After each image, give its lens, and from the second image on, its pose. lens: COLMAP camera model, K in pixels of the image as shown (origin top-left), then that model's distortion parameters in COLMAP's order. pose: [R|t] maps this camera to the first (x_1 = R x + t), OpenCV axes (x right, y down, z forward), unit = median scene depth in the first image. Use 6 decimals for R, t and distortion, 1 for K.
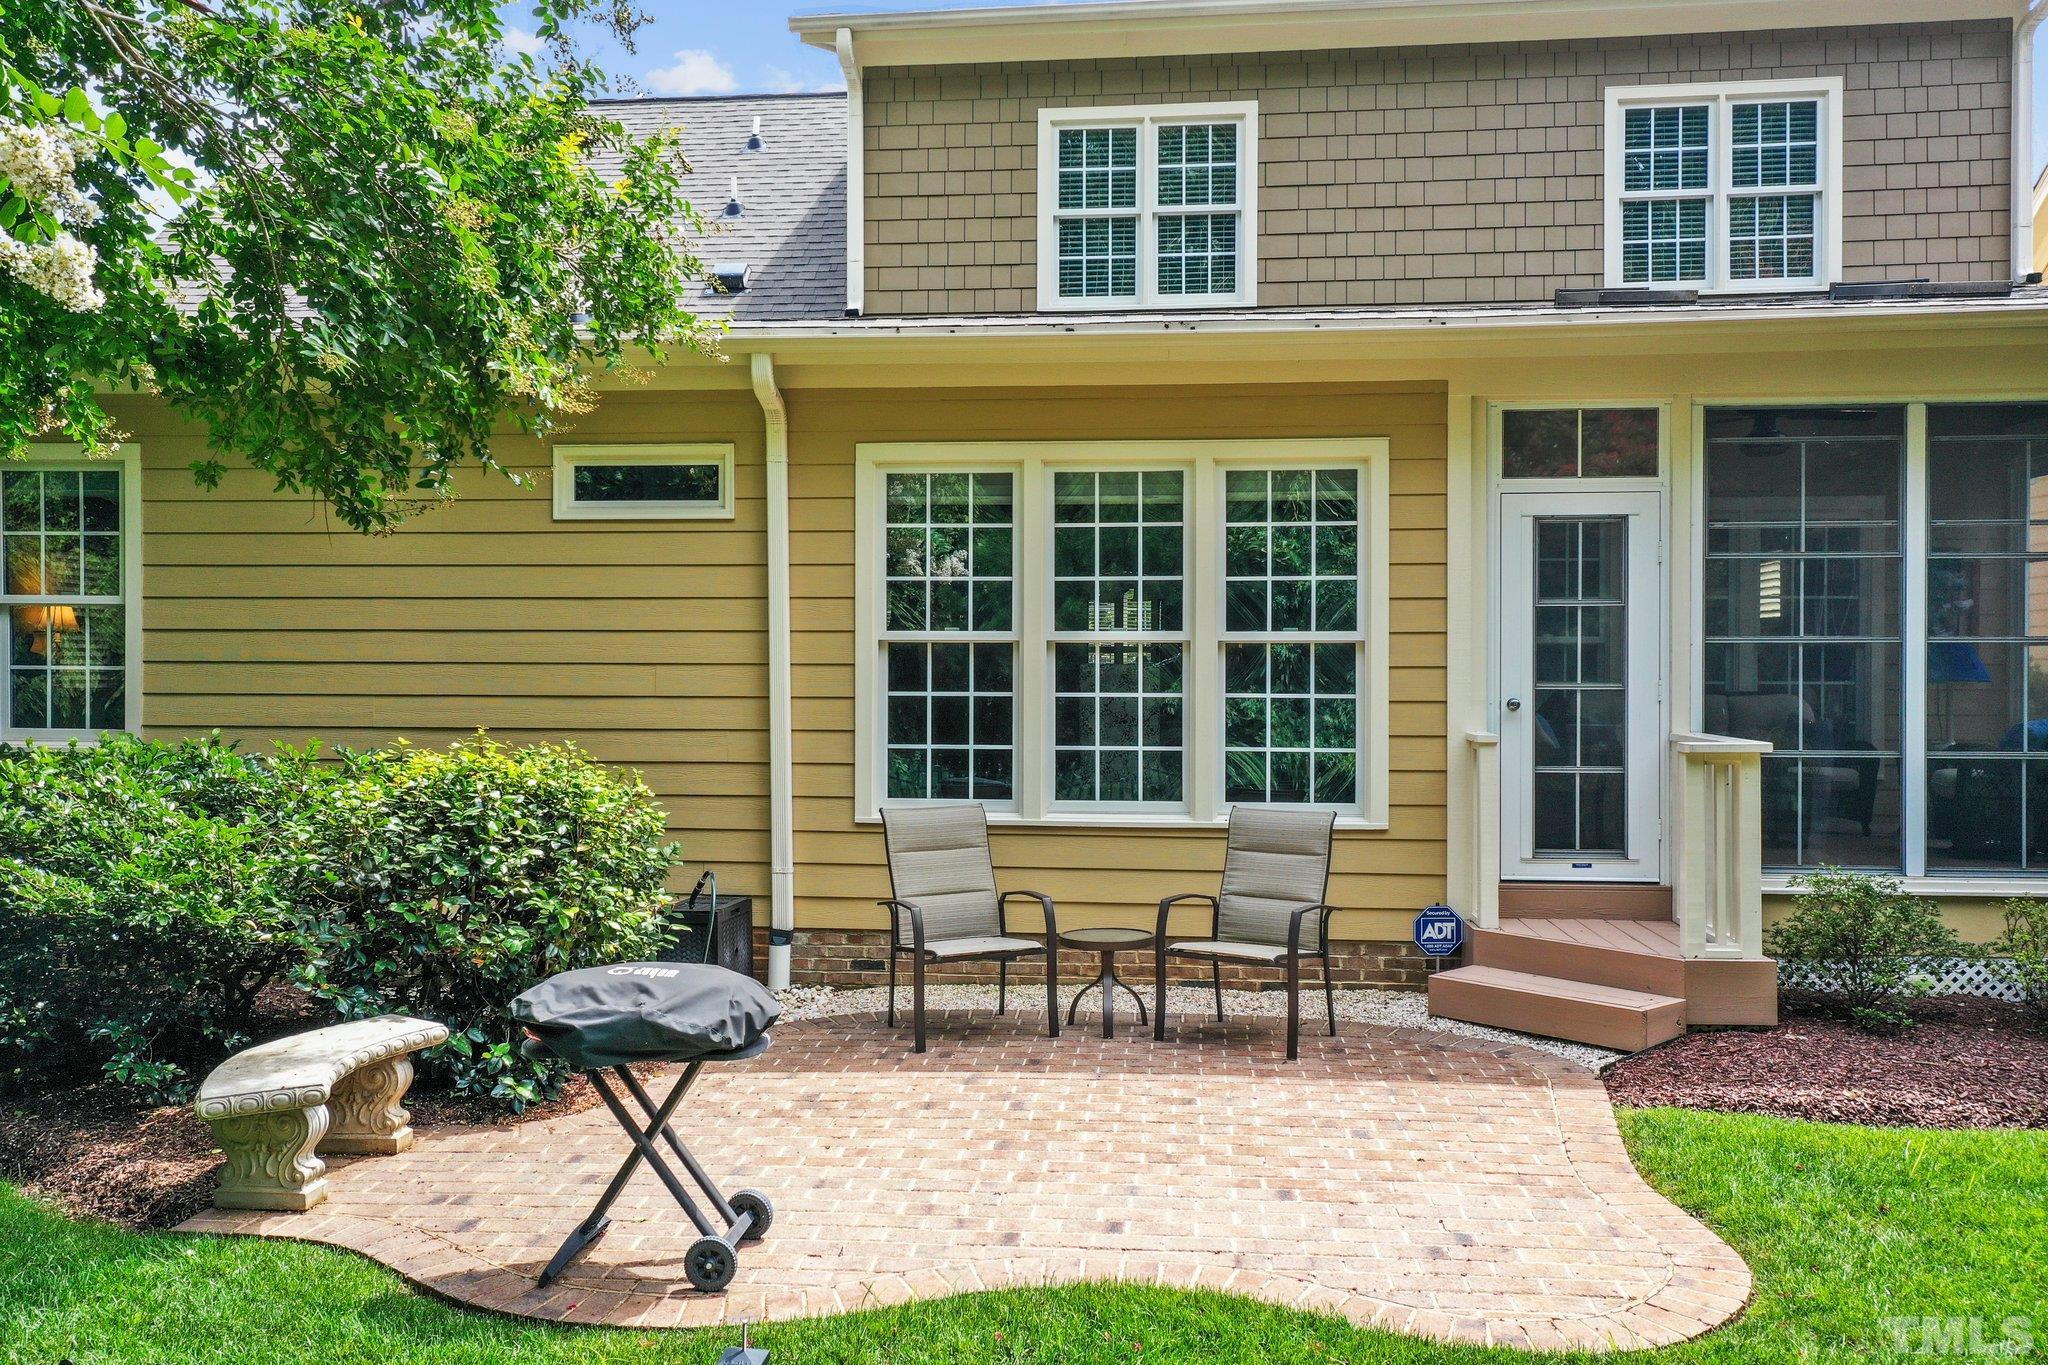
lens RADIAL K [[1642.3, 0, 1023.2], [0, 1642.3, 653.2], [0, 0, 1]] dist [0.018879, 0.004314]
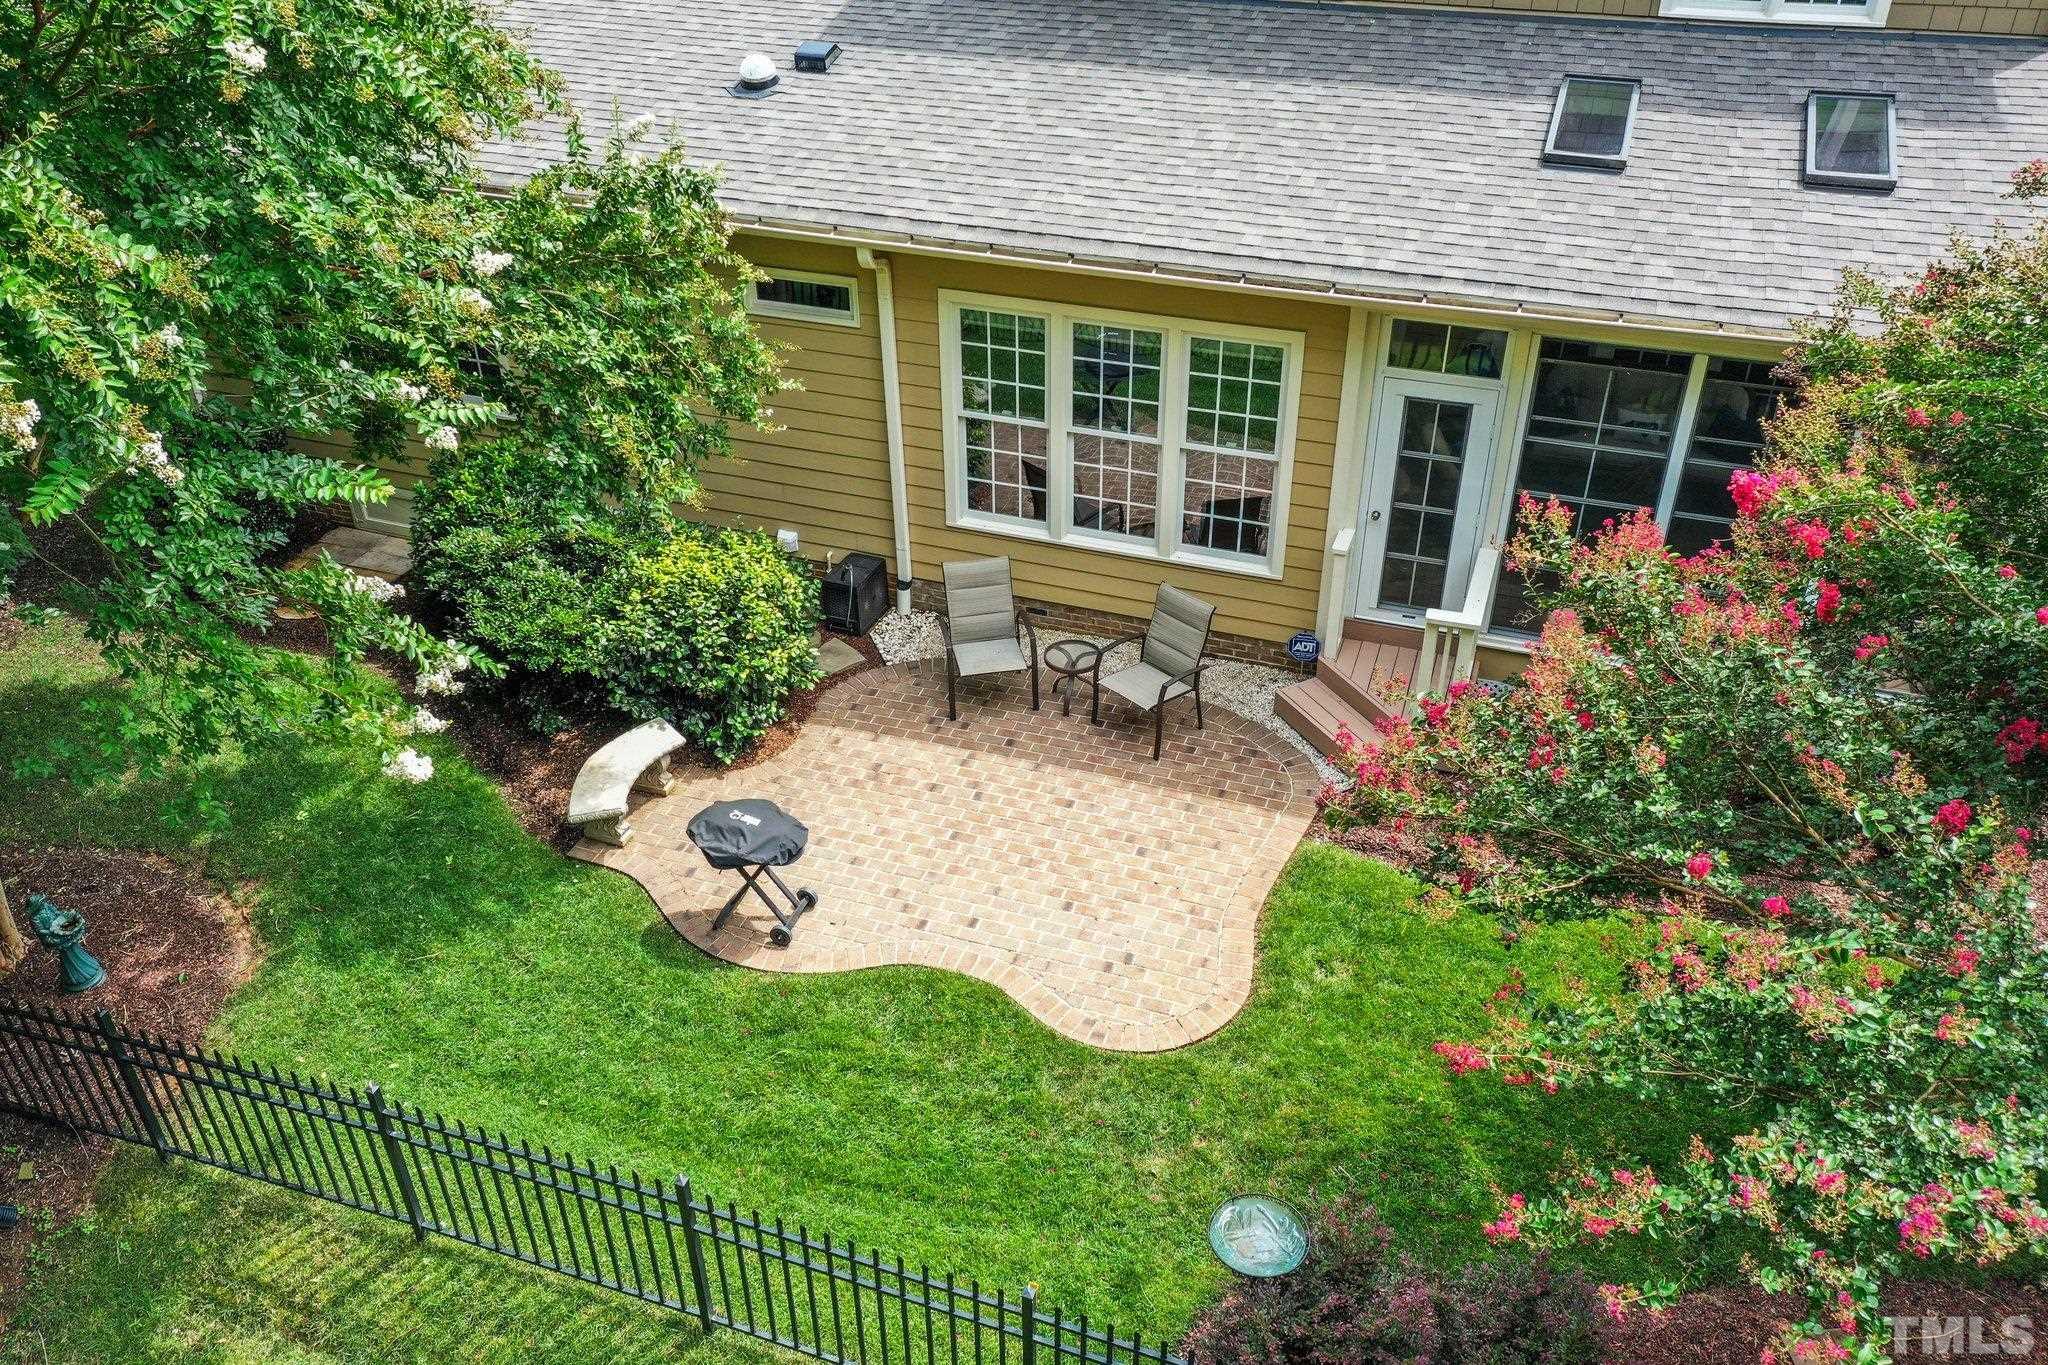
lens RADIAL K [[1640.6, 0, 1024.0], [0, 1640.6, 682.5], [0, 0, 1]] dist [0.006084, 0.004706]
pose [[0.971715, 0.123872, -0.201062, 0.307355], [0.012223, 0.823868, 0.566650, -0.670747], [0.235840, -0.553080, 0.799051, -0.306123]]
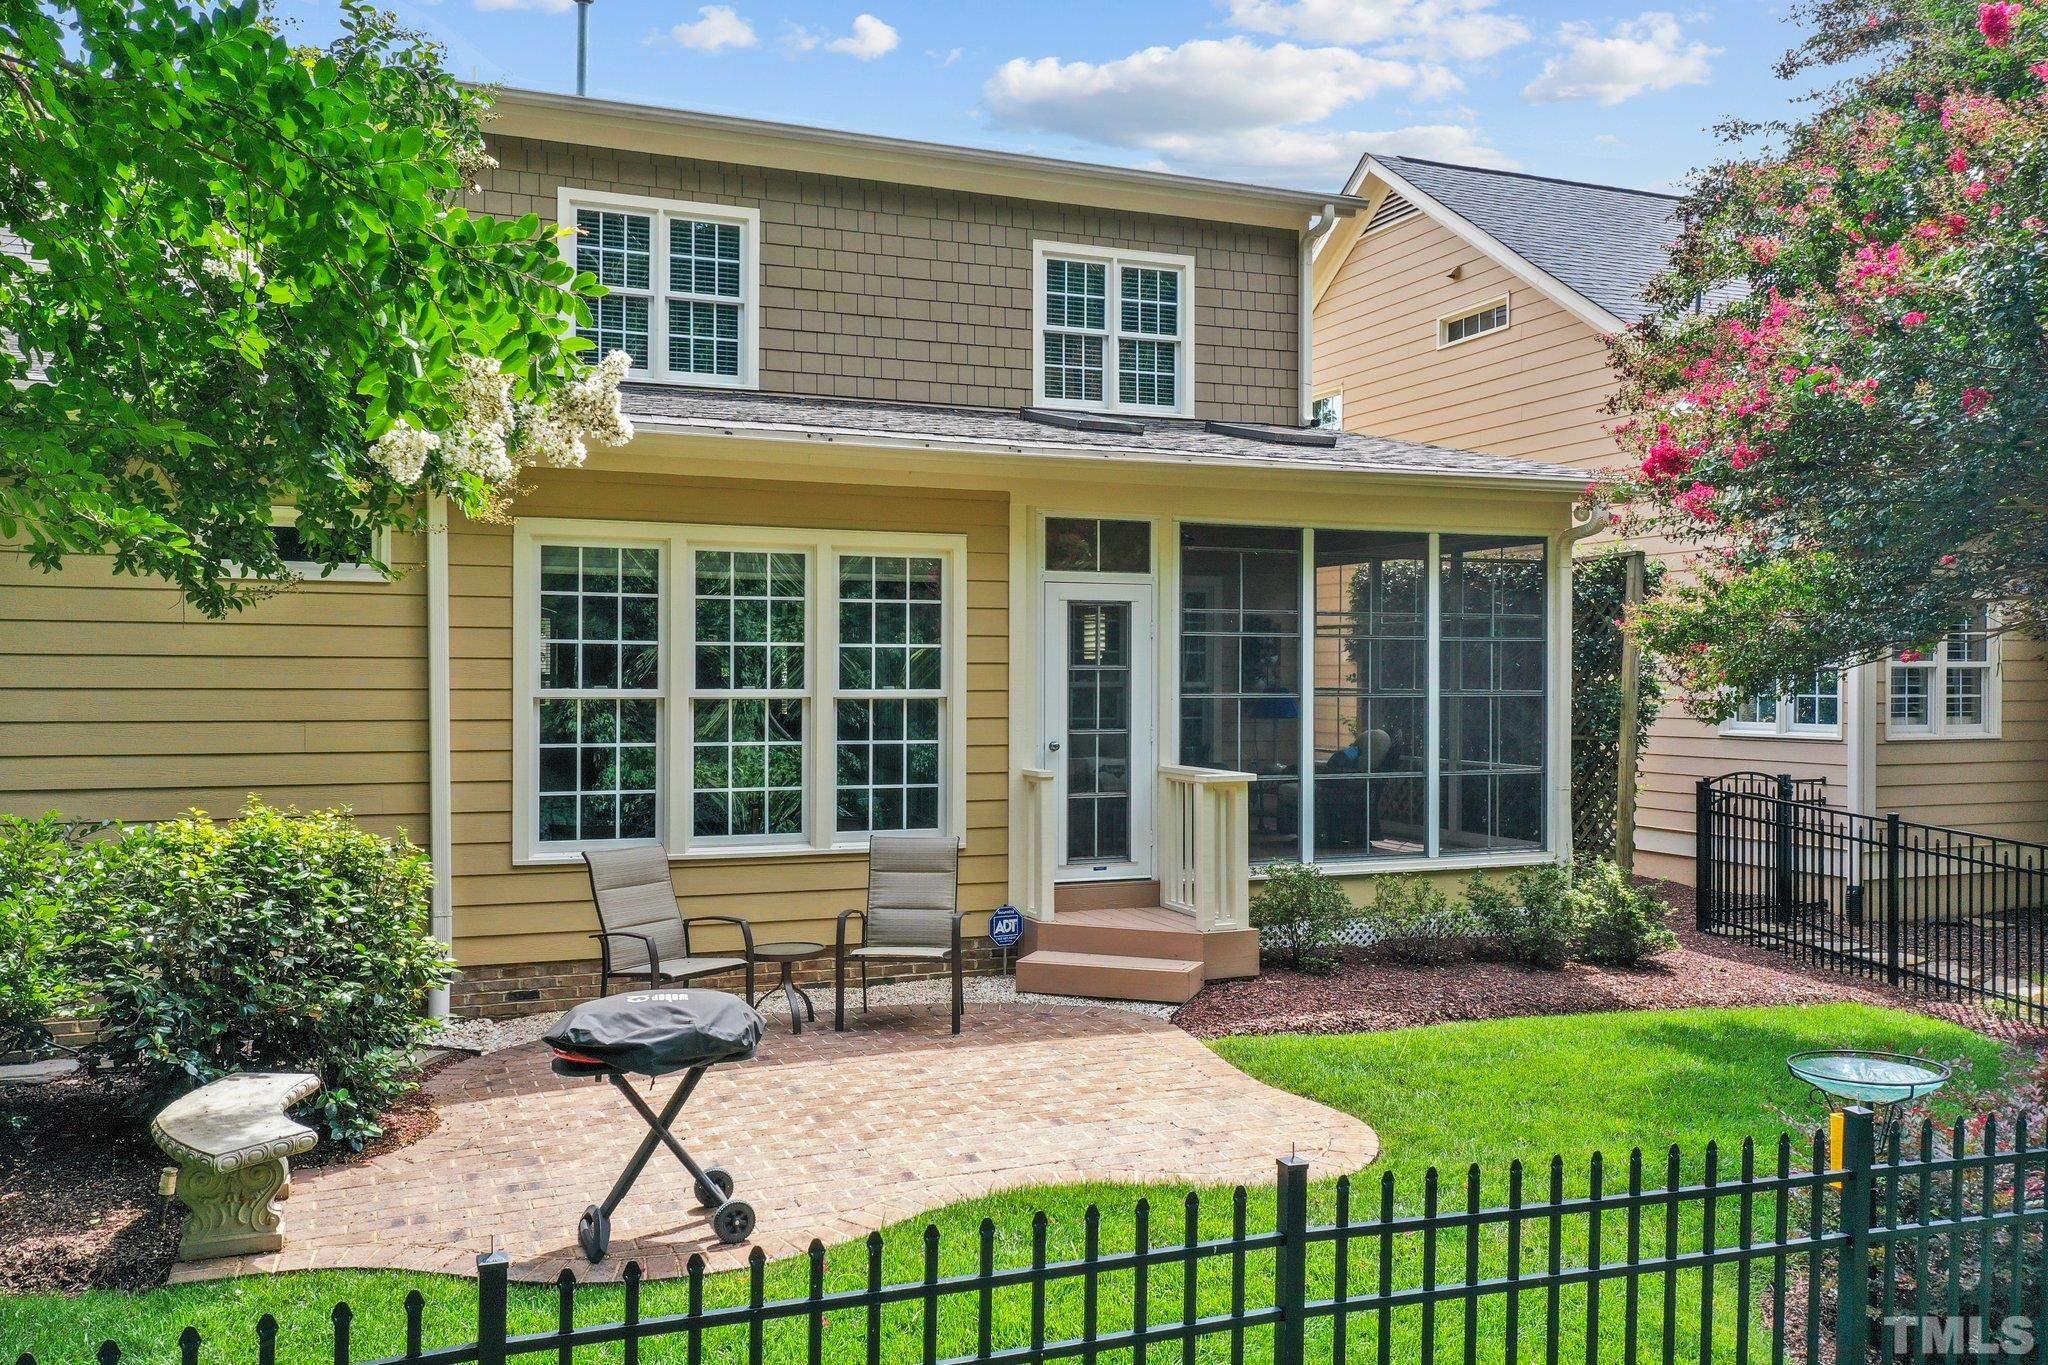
lens RADIAL K [[1642.3, 0, 1023.2], [0, 1642.3, 653.2], [0, 0, 1]] dist [0.018879, 0.004314]
pose [[0.883440, 0.007911, 0.468477, -0.326780], [-0.005394, 0.999963, -0.006714, -0.032930], [-0.468513, 0.003404, 0.883450, -0.125176]]
